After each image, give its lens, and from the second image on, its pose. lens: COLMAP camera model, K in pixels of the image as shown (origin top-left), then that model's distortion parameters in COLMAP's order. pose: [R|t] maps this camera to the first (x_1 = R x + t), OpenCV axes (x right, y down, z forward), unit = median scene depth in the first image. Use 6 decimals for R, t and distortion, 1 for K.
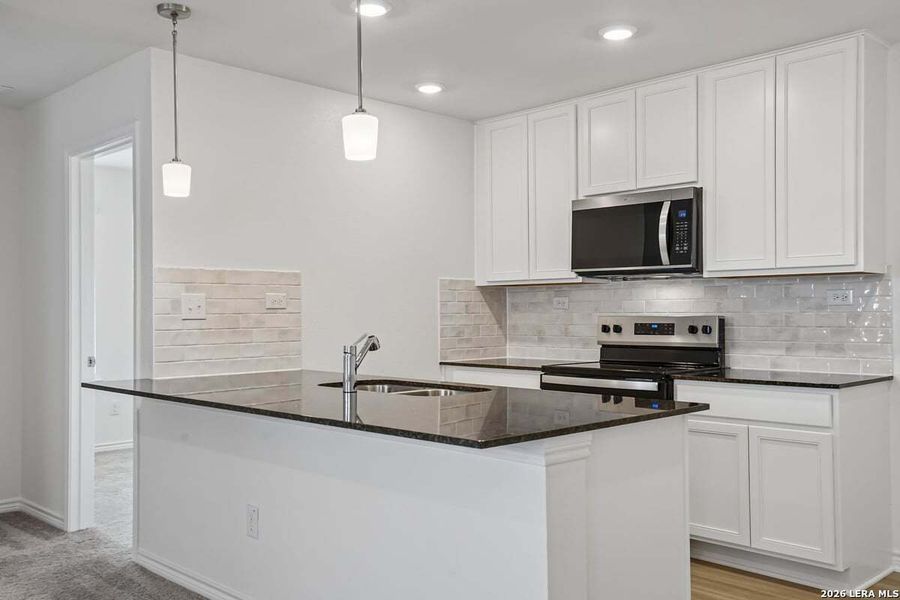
lens RADIAL K [[839.0, 0, 452.5], [0, 839.0, 297.6], [0, 0, 1]] dist [0.093106, 0.000000]
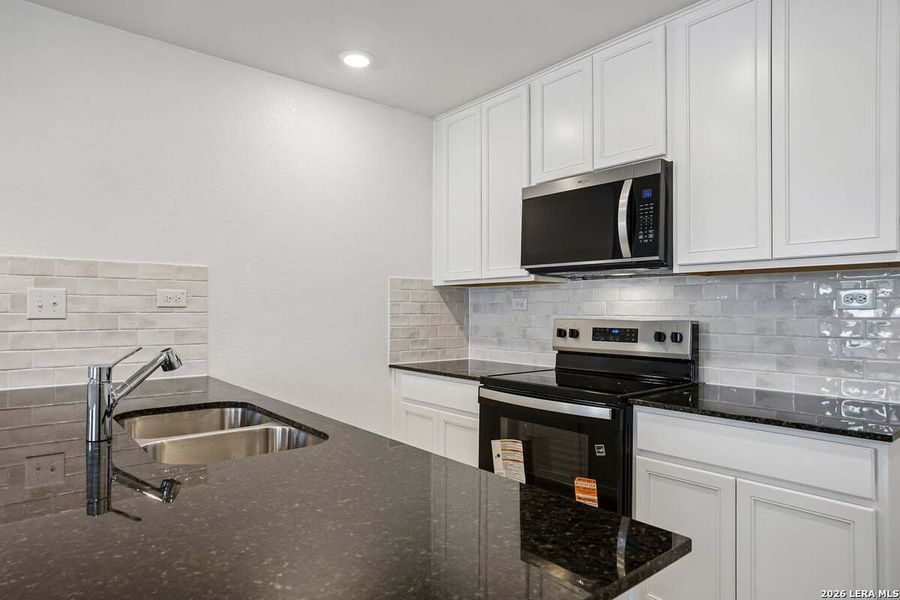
lens RADIAL K [[547.4, 0, 453.3], [0, 547.4, 300.7], [0, 0, 1]] dist [-0.010397, 0.009804]
pose [[0.996002, 0.008039, -0.088969, 0.135606], [-0.008153, 0.999966, -0.000918, 0.004754], [0.088958, 0.001640, 0.996034, 0.466935]]
